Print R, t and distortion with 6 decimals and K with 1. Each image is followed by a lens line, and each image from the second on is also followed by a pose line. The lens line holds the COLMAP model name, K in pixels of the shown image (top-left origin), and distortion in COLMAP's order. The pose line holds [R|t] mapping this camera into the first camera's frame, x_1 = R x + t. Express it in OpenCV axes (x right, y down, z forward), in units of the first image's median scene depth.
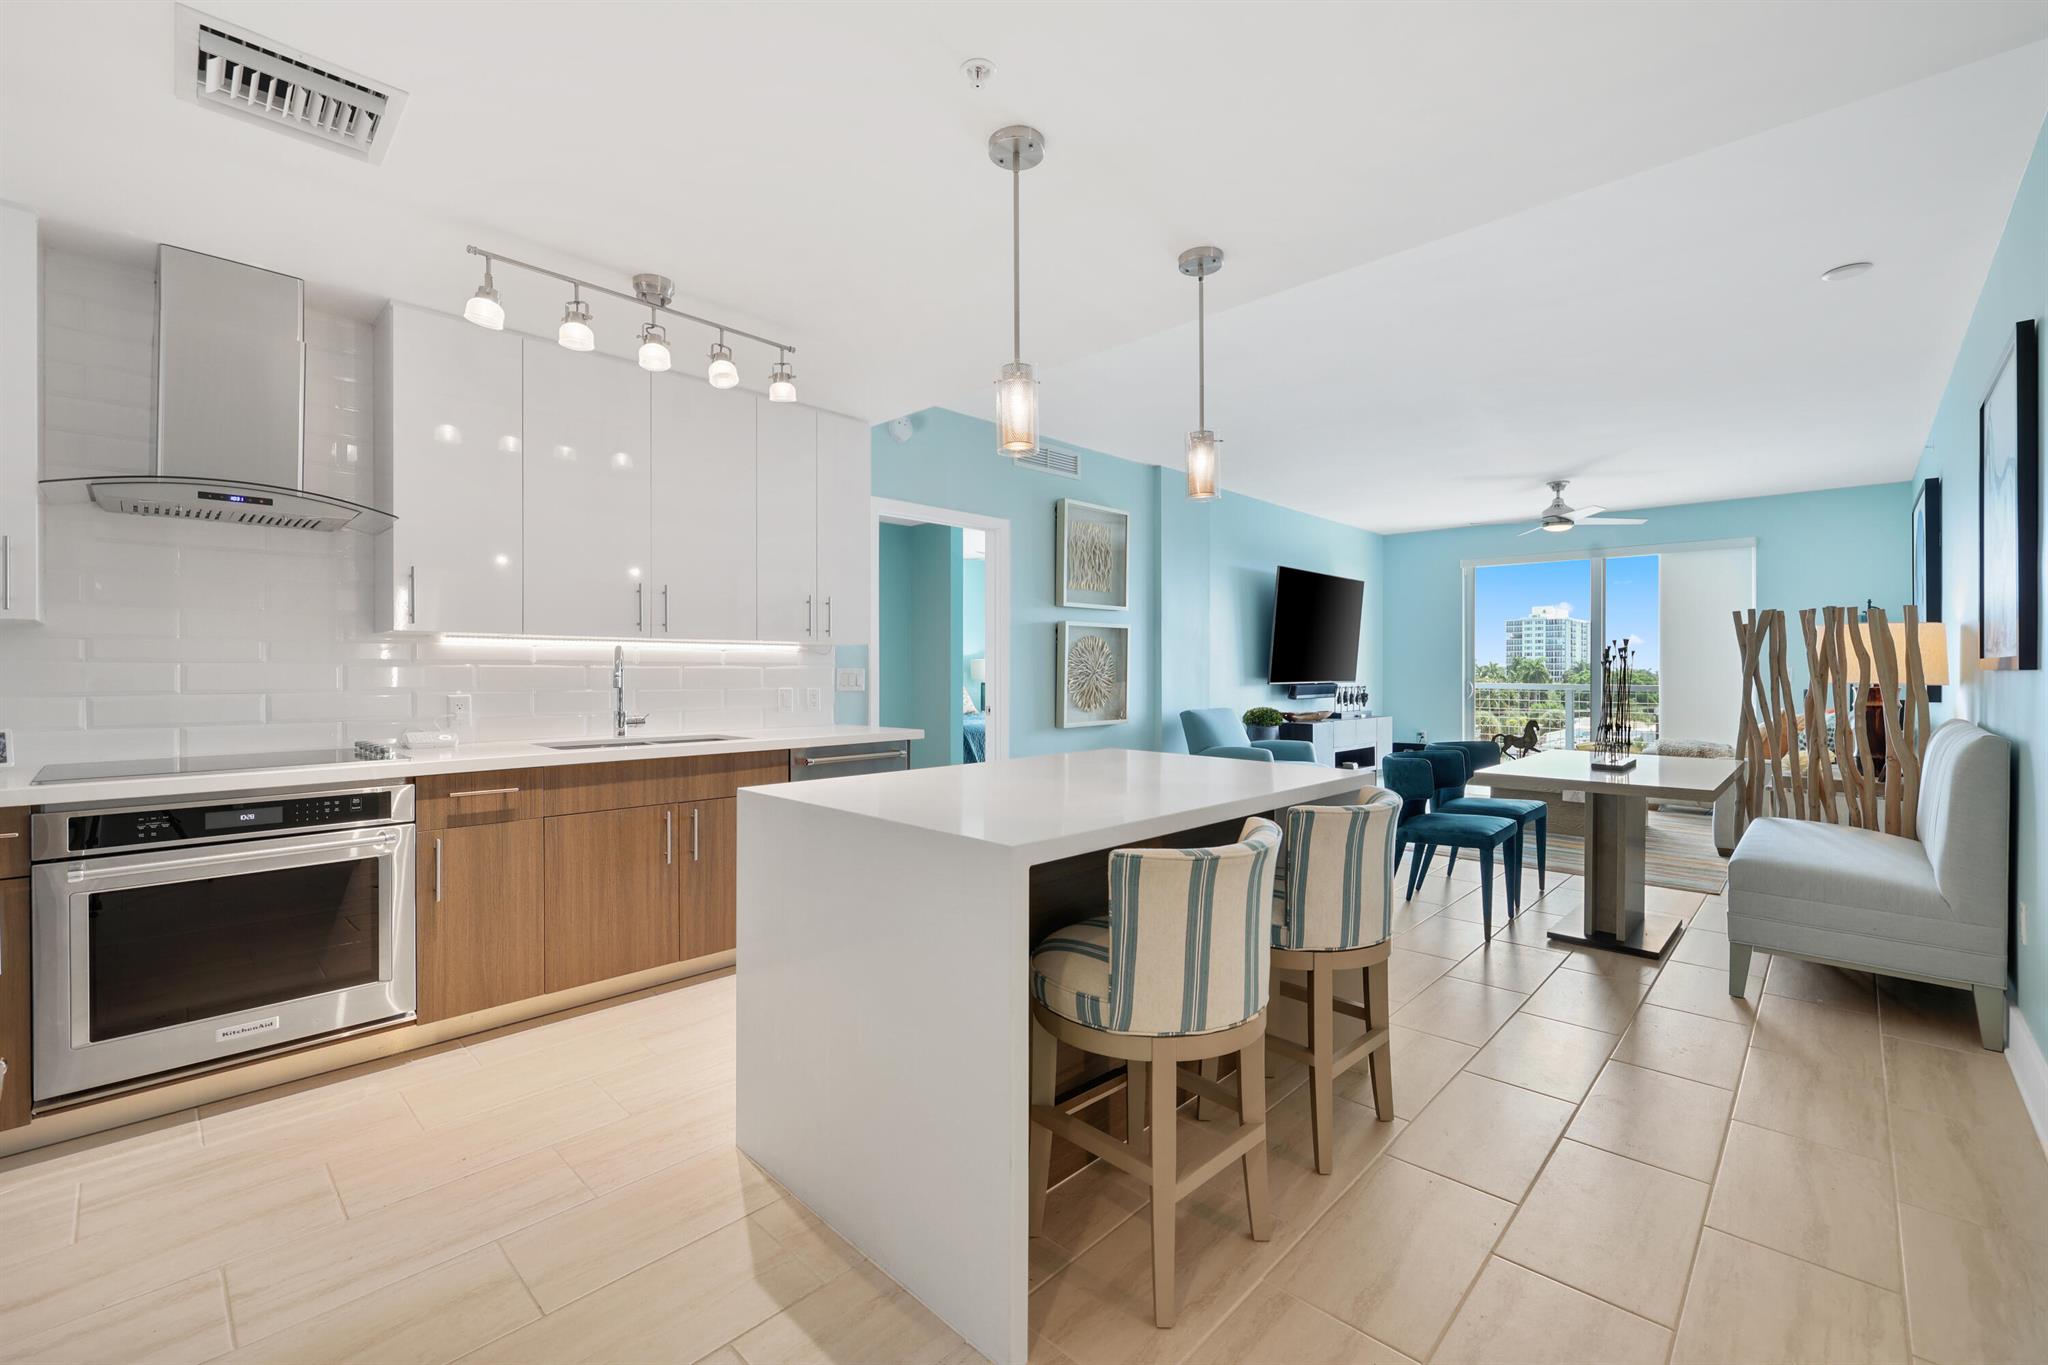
lens RADIAL K [[849.5, 0, 1015.0], [0, 849.5, 672.2], [0, 0, 1]] dist [0.002910, 0.000089]
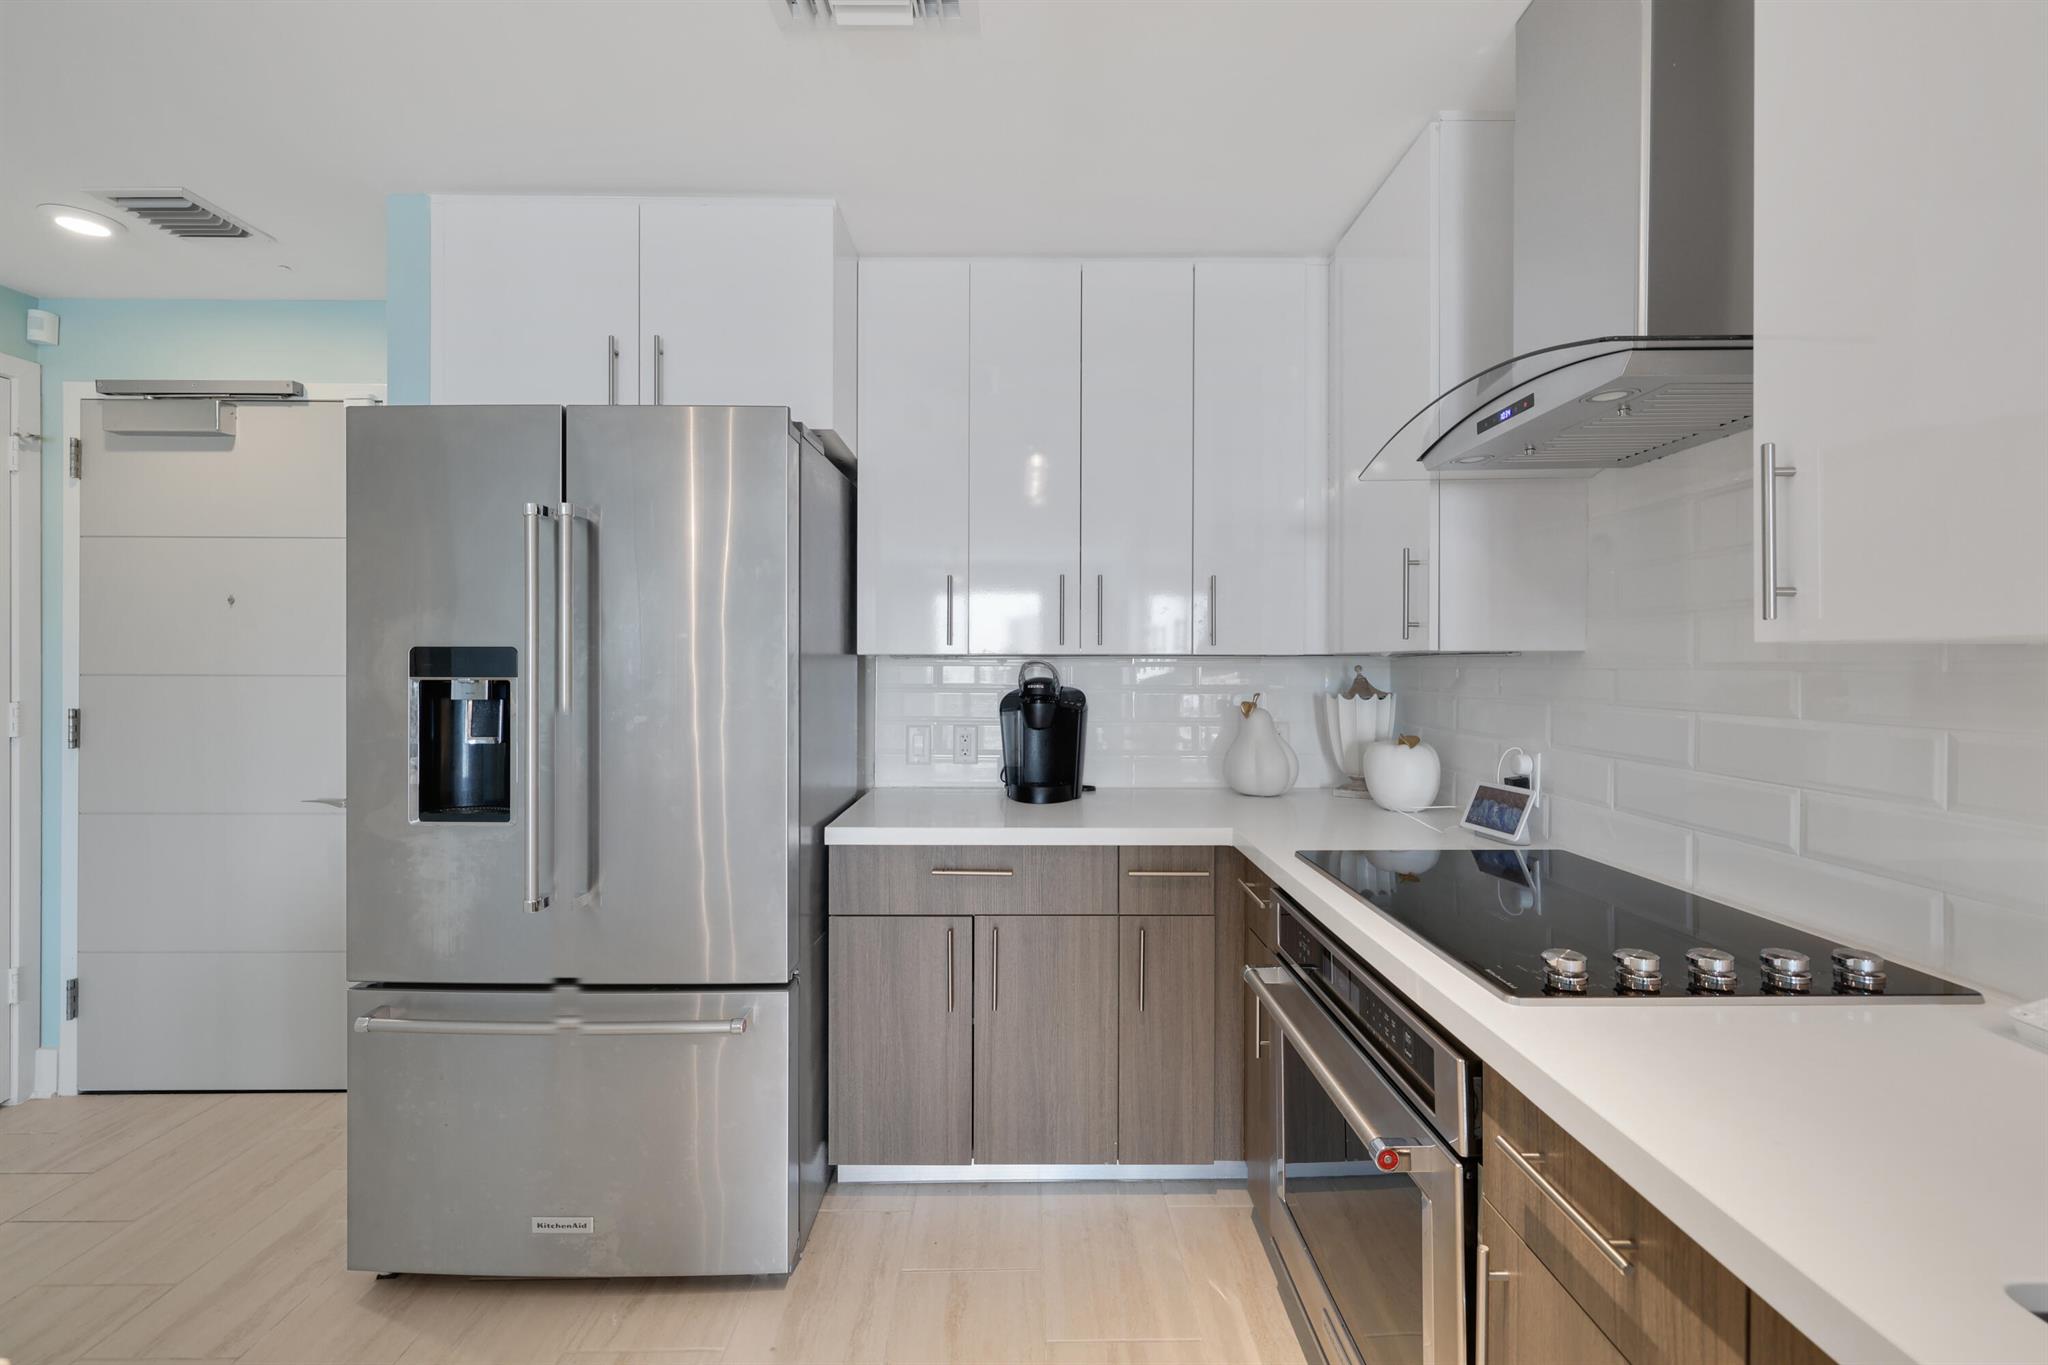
lens RADIAL K [[866.1, 0, 1023.9], [0, 866.1, 660.2], [0, 0, 1]] dist [0.001141, -0.000161]
pose [[-0.712334, -0.000909, -0.701840, -0.185360], [-0.000790, 1.000000, -0.000493, -0.028923], [0.701840, 0.000204, -0.712334, 0.708219]]
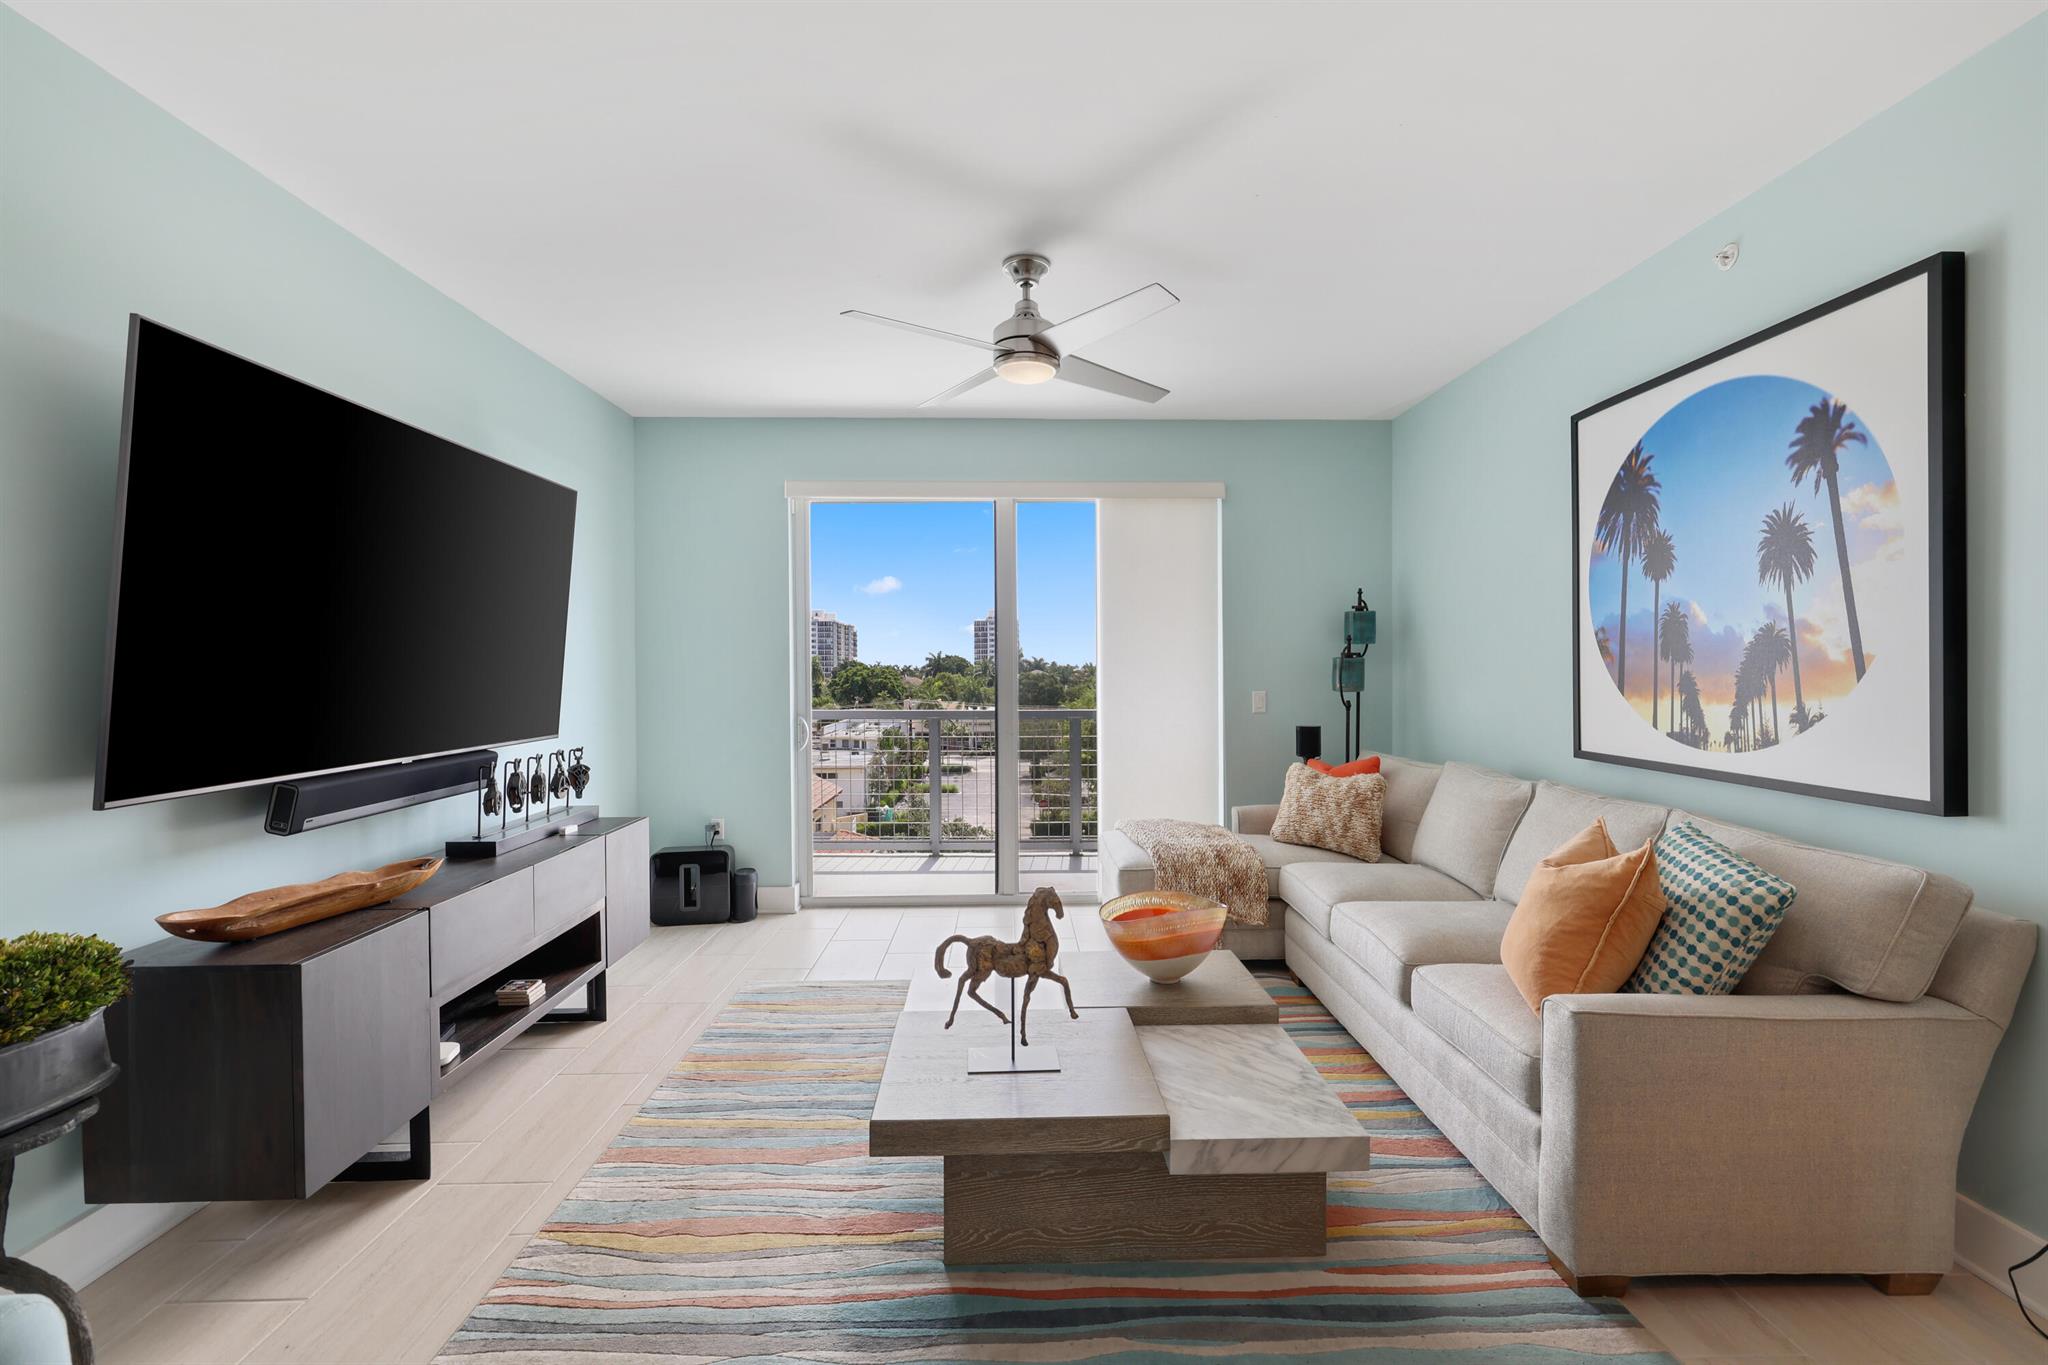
lens RADIAL K [[859.8, 0, 1024.2], [0, 859.8, 673.2], [0, 0, 1]] dist [0.001660, 0.000113]
pose [[0.700783, -0.009199, 0.713315, 0.567733], [0.005691, 0.999957, 0.007305, -0.044684], [-0.713352, -0.001060, 0.700805, 1.188942]]
